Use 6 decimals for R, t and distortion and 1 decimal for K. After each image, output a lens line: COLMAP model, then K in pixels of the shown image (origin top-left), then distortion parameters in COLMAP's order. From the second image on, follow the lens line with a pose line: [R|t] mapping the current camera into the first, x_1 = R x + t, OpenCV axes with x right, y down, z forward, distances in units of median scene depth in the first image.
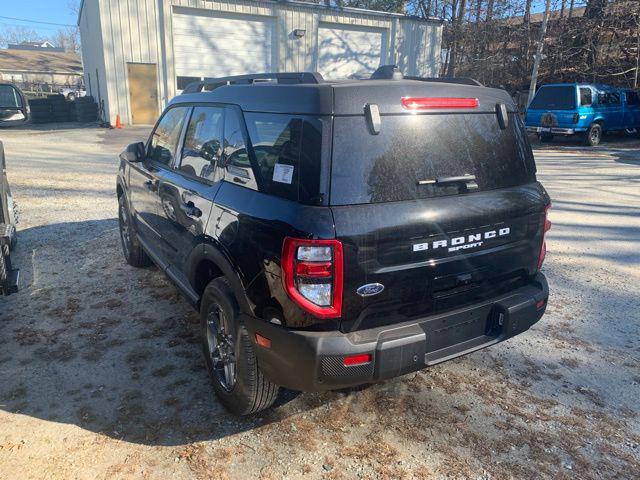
lens RADIAL K [[487.3, 0, 317.5], [0, 487.3, 241.5], [0, 0, 1]] dist [0.011581, -0.002023]
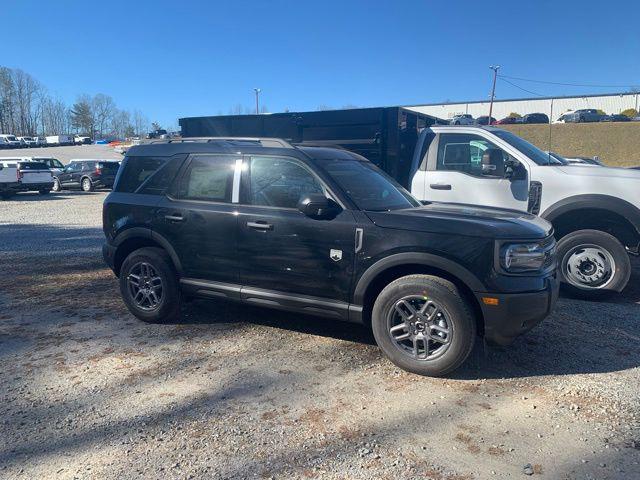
lens RADIAL K [[498.9, 0, 324.4], [0, 498.9, 240.6], [0, 0, 1]] dist [0.017939, -0.024370]
pose [[-0.848508, 0.051614, -0.526660, 0.749505], [-0.167669, 0.917733, 0.360074, -0.753553], [0.501918, 0.393830, -0.770050, 2.850803]]
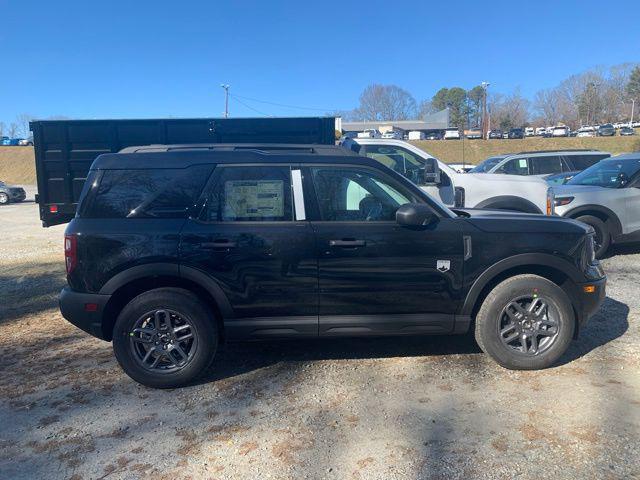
lens RADIAL K [[498.9, 0, 315.5], [0, 498.9, 233.6], [0, 0, 1]] dist [0.017939, -0.024370]
pose [[-0.457455, 0.083876, -0.885268, 1.315134], [-0.233469, 0.949287, 0.210584, -0.507280], [0.858037, 0.303016, -0.414674, 2.055458]]
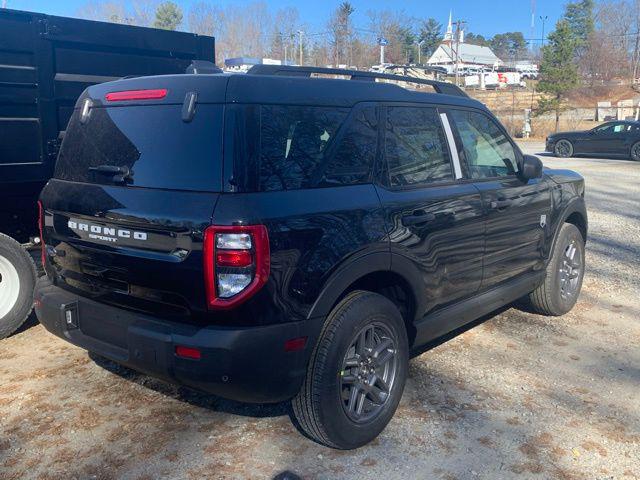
lens RADIAL K [[646.5, 0, 320.6], [0, 646.5, 240.5], [0, 0, 1]] dist [-0.007888, 0.000000]
pose [[0.338517, 0.143429, -0.929965, 1.329417], [-0.249455, 0.966631, 0.058279, -0.135977], [0.907292, 0.212256, 0.363000, 0.741235]]
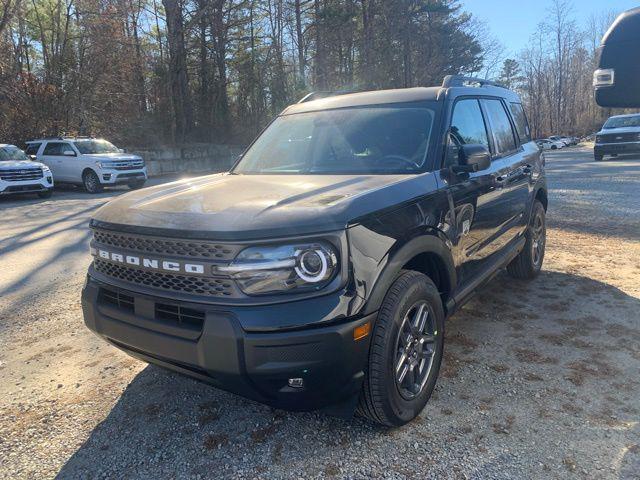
lens RADIAL K [[498.9, 0, 316.3], [0, 498.9, 243.1], [0, 0, 1]] dist [0.017939, -0.024370]
pose [[-0.419137, -0.184053, 0.889072, -1.312491], [0.299514, 0.896389, 0.326769, -0.515661], [-0.857097, 0.403250, -0.320583, 2.061191]]
